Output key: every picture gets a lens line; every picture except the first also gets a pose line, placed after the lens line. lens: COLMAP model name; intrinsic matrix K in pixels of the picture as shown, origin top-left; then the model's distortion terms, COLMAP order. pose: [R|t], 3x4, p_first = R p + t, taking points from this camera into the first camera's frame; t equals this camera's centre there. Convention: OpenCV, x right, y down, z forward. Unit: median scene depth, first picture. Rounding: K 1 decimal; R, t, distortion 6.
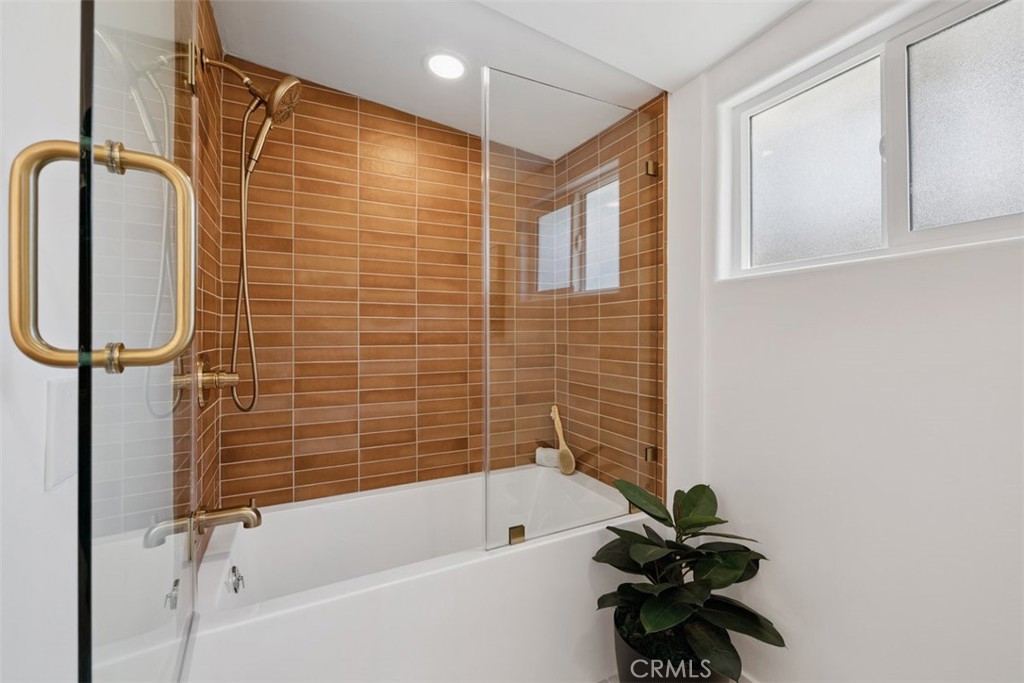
lens RADIAL K [[443.3, 0, 514.1], [0, 443.3, 333.5], [0, 0, 1]] dist [0.001325, 0.000278]
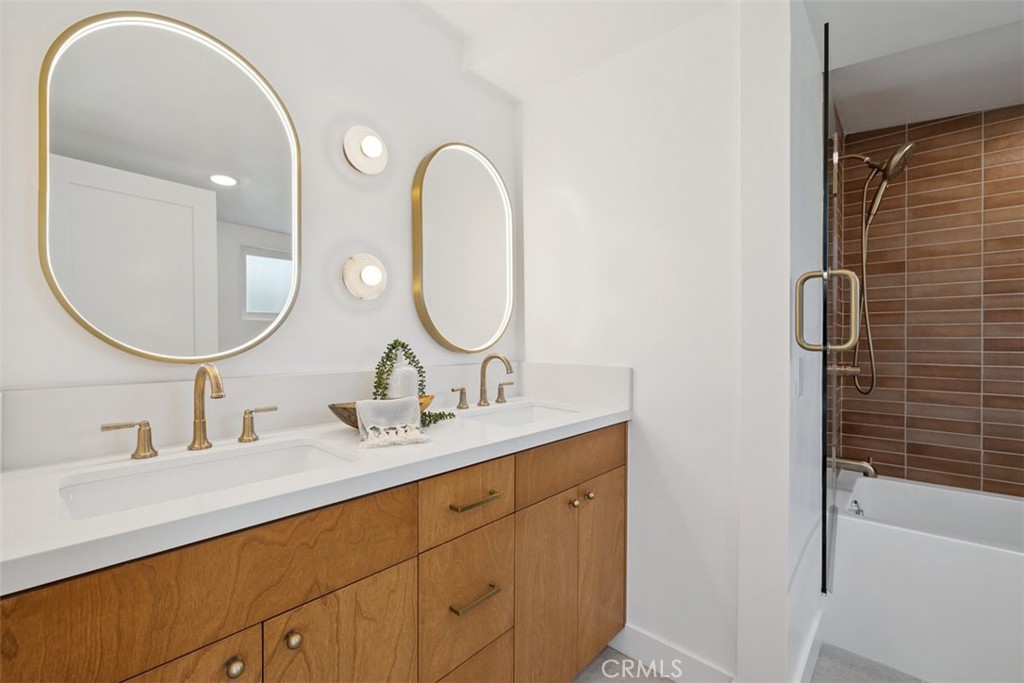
lens RADIAL K [[427.3, 0, 512.0], [0, 427.3, 341.5], [0, 0, 1]] dist [0.000262, -0.000309]
pose [[0.358758, 0.004260, -0.933421, 0.211061], [0.000425, 0.999989, 0.004727, -0.000245], [0.933431, -0.002093, 0.358752, -0.434556]]
